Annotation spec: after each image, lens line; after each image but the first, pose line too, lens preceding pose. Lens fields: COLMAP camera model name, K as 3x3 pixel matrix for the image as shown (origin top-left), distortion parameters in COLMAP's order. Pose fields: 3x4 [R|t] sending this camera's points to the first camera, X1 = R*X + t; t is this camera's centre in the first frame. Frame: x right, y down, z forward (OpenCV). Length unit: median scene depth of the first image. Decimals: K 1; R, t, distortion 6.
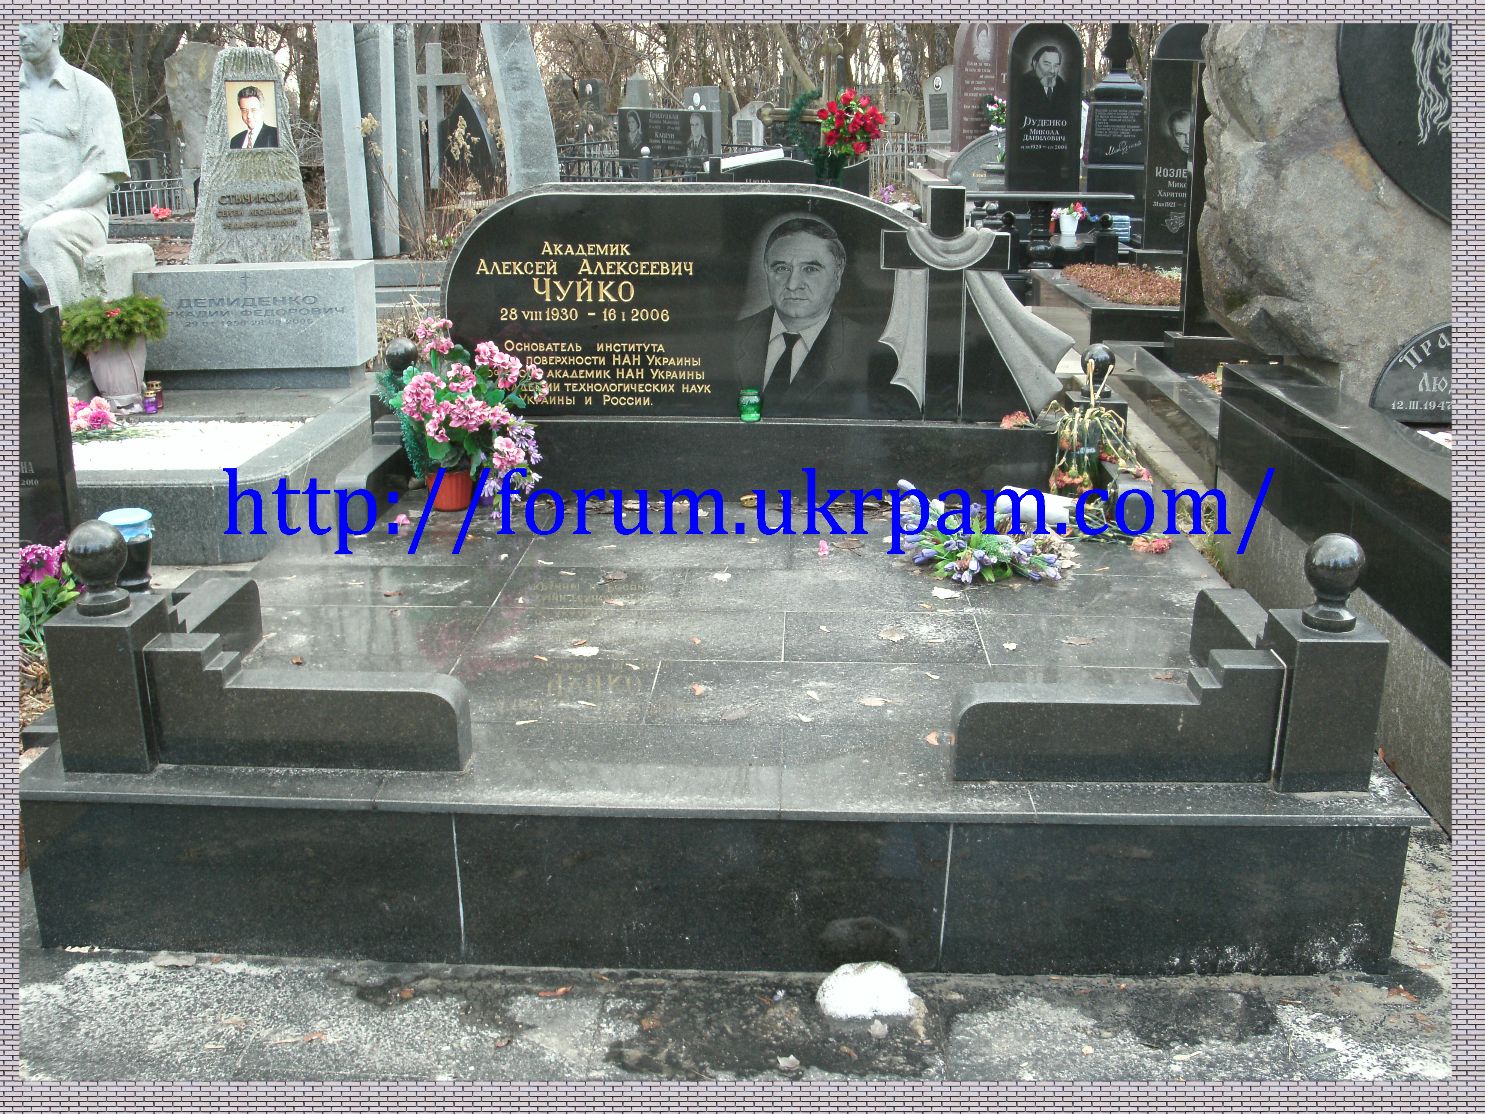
lens RADIAL K [[1569.8, 0, 737.3], [0, 1569.8, 563.0], [0, 0, 1]] dist [-0.100090, 0.000000]
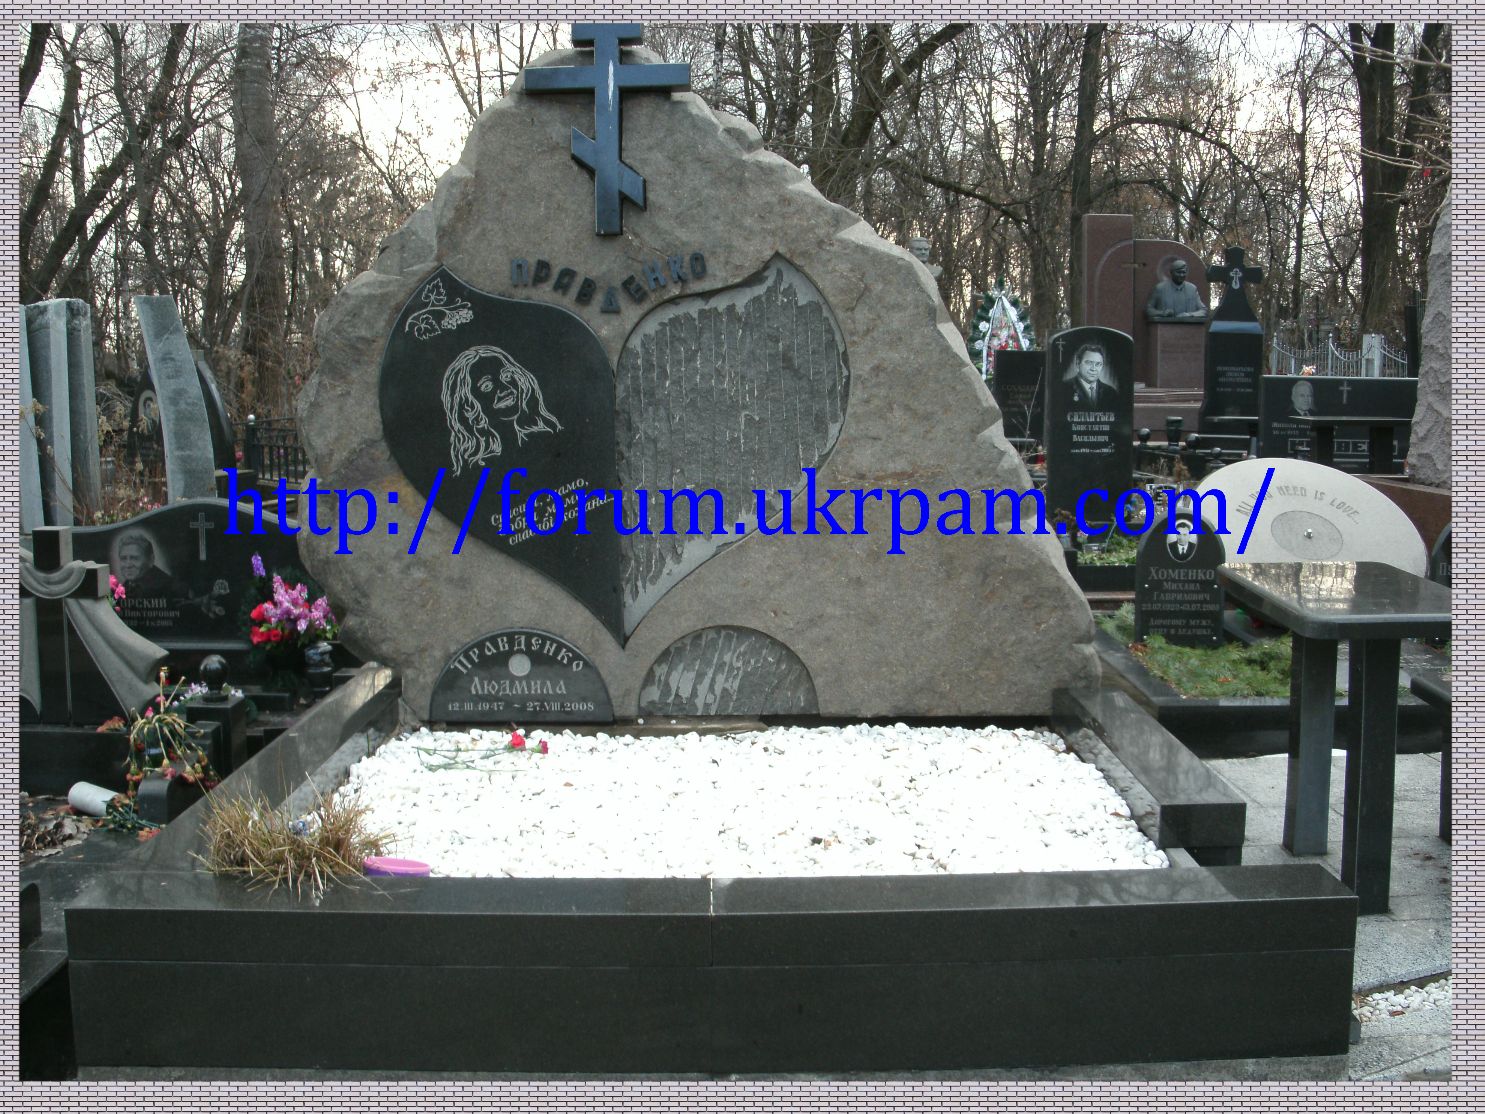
lens RADIAL K [[1608.1, 0, 737.5], [0, 1608.1, 567.5], [0, 0, 1]] dist [-0.182626, 0.000000]
pose [[0.998461, -0.015371, 0.053283, 0.577799], [0.023263, 0.988287, -0.150823, -0.023018], [-0.050341, 0.151831, 0.987124, -0.167526]]
